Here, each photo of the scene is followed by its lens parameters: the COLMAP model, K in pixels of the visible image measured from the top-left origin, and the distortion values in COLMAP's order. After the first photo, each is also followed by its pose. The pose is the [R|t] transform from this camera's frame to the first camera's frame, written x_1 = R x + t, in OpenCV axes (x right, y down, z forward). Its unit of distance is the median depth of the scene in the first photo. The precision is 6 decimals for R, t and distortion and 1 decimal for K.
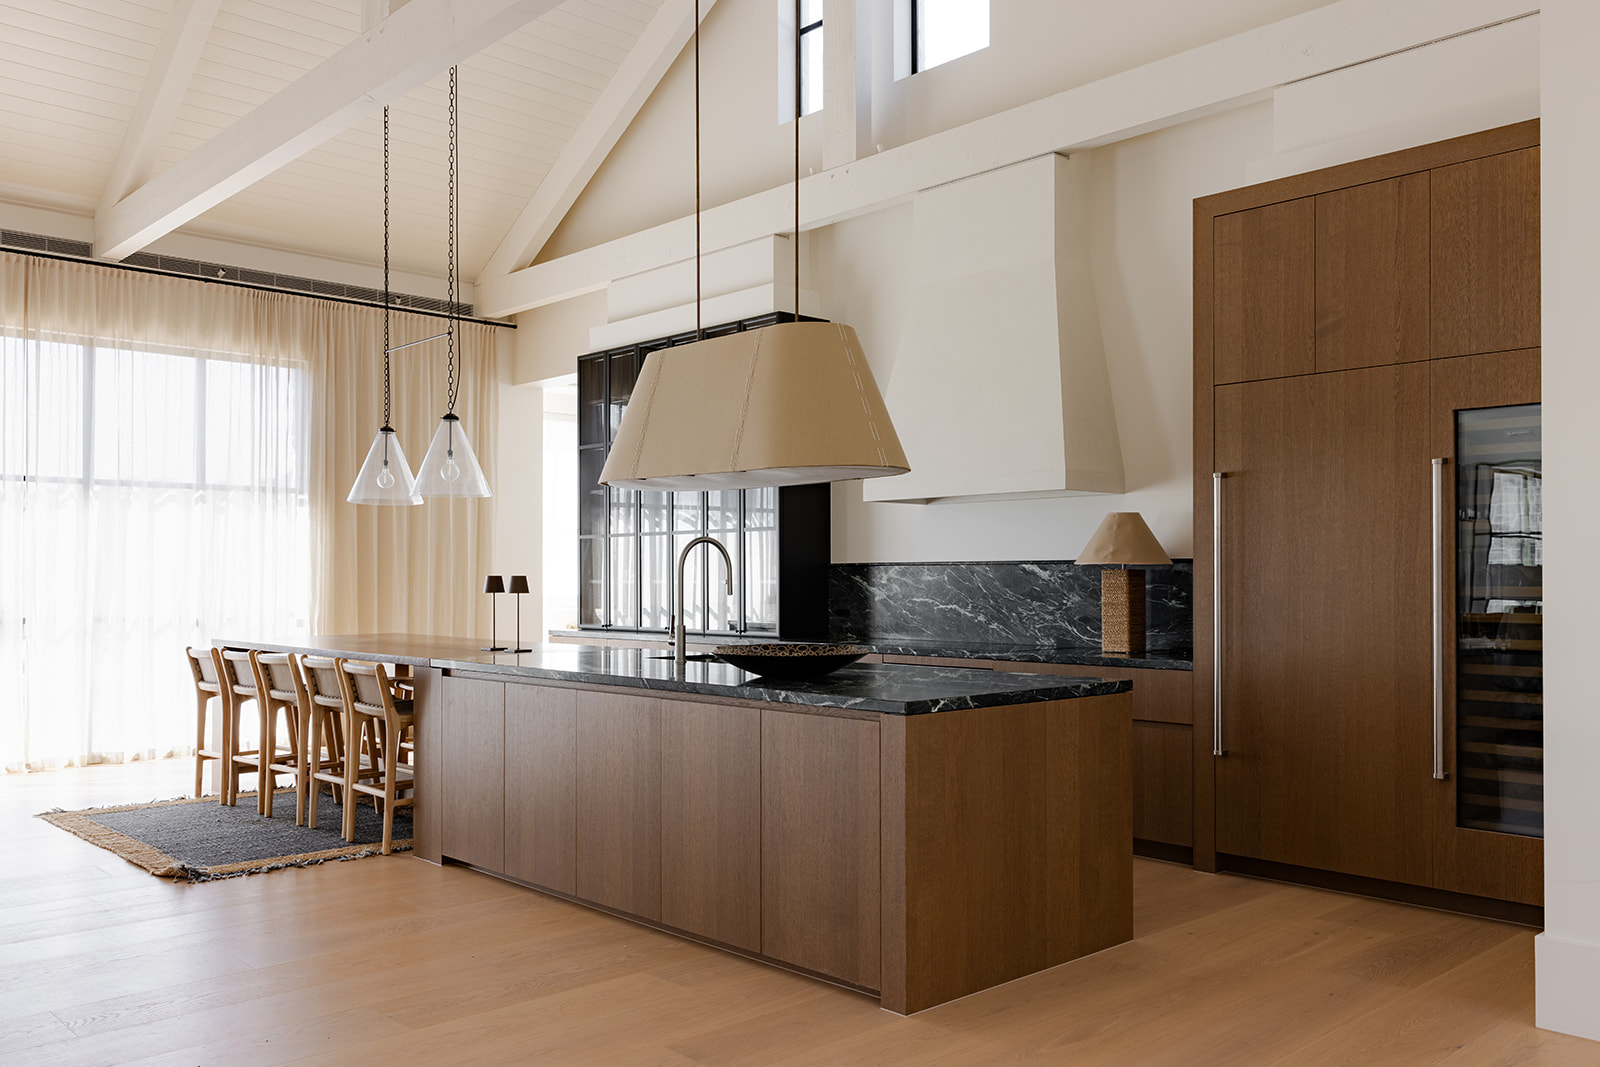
lens RADIAL K [[1302.8, 0, 800.8], [0, 1302.8, 579.7], [0, 0, 1]] dist [0.009984, 0.002928]
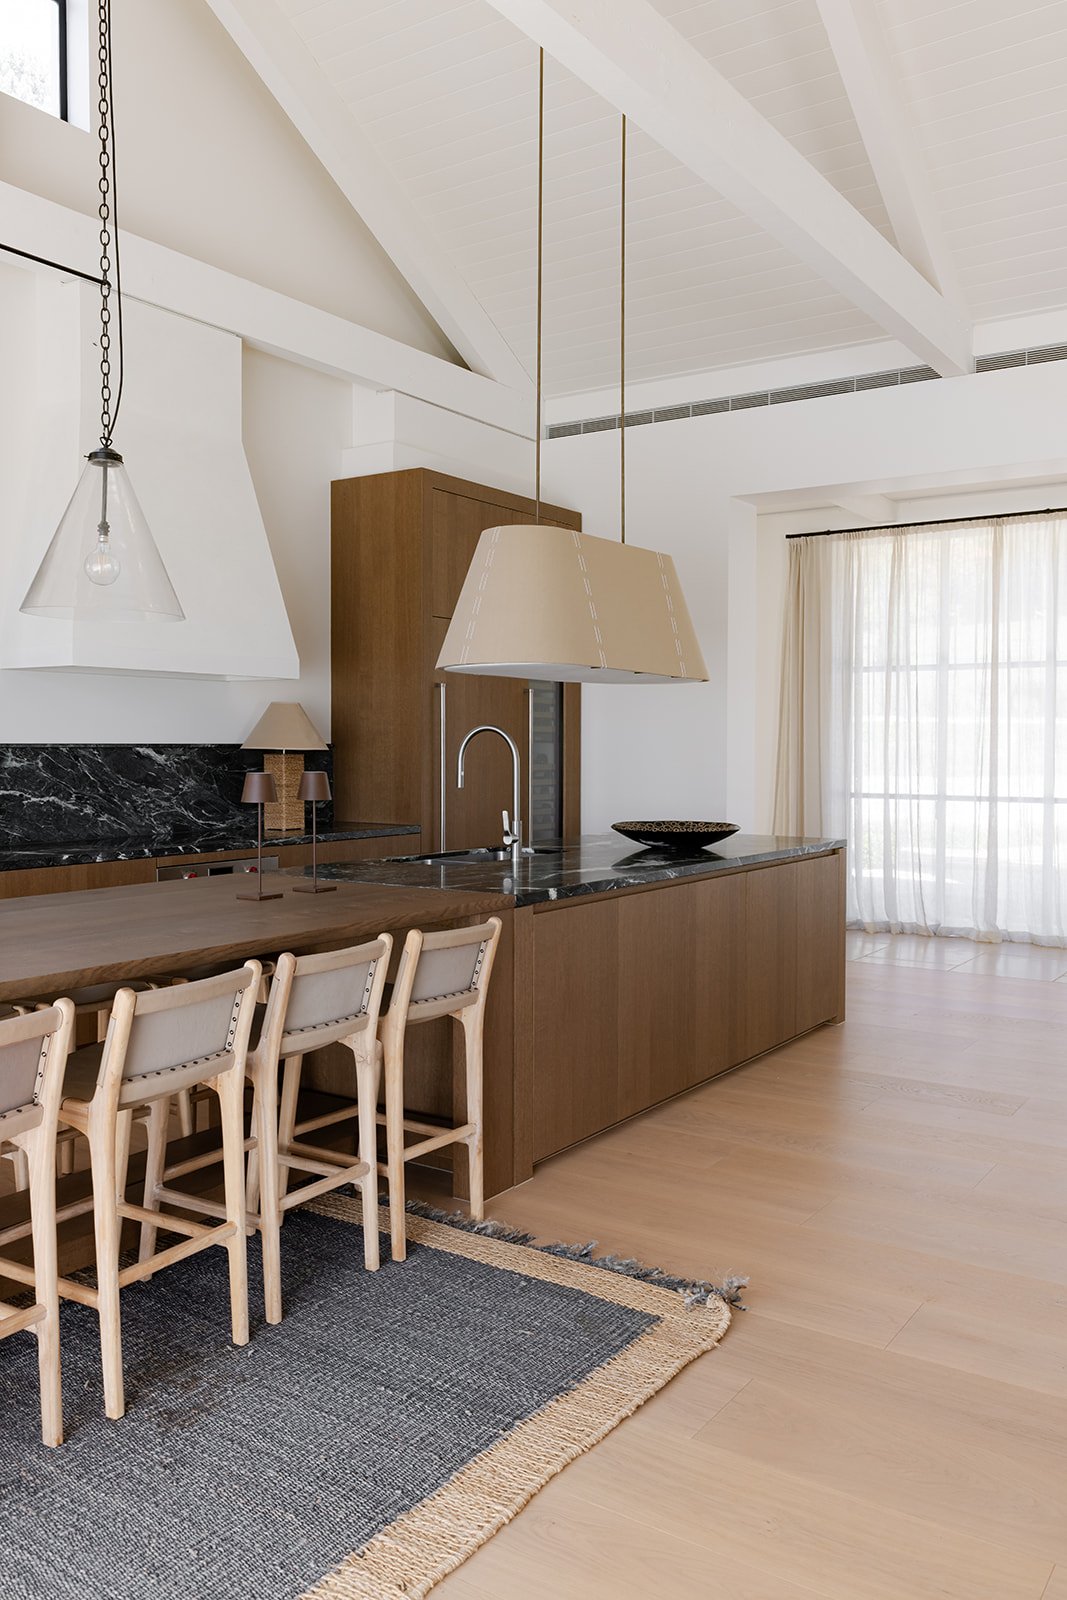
lens RADIAL K [[1265.8, 0, 533.5], [0, 1265.8, 800.0], [0, 0, 1]] dist [0.007211, 0.002754]
pose [[-0.221035, -0.044255, 0.974261, -0.720062], [-0.004064, 0.999003, 0.044456, -0.015054], [-0.975257, 0.005867, -0.220995, 0.877948]]
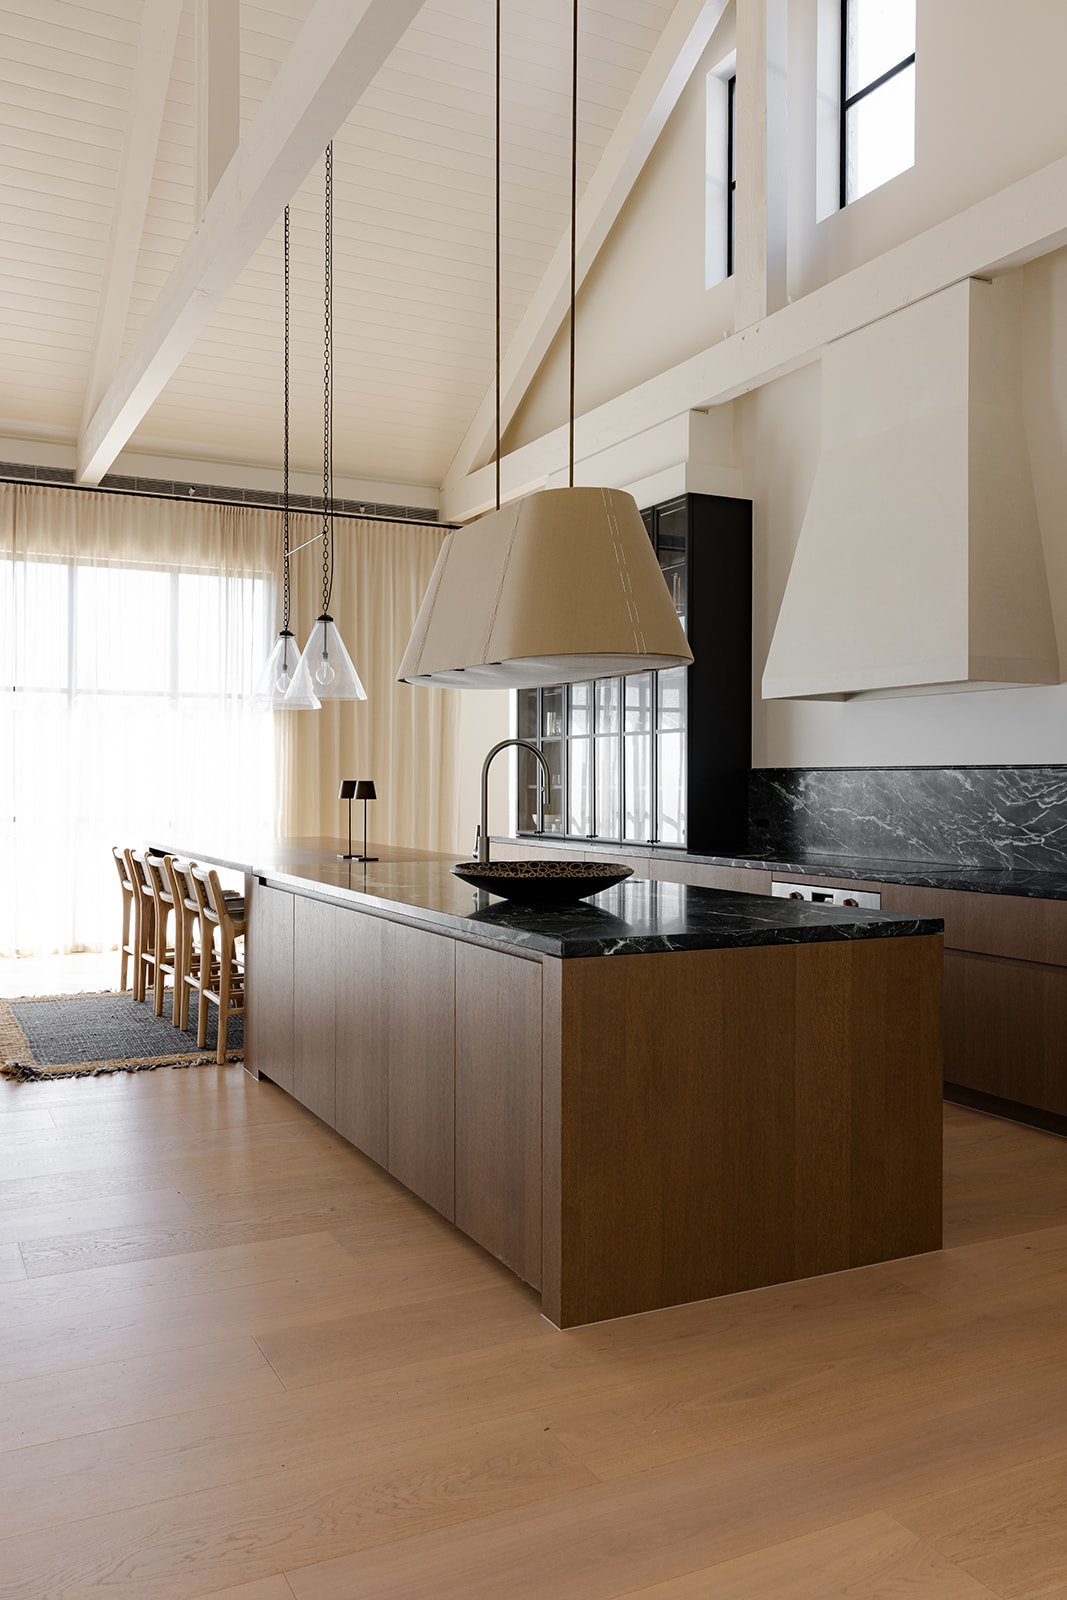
lens RADIAL K [[1265.8, 0, 533.5], [0, 1265.8, 800.0], [0, 0, 1]] dist [0.007211, 0.002754]
pose [[0.958863, 0.008883, -0.283731, 0.140329], [-0.005152, 0.999890, 0.013895, -0.002020], [0.283824, -0.011862, 0.958803, 0.122033]]
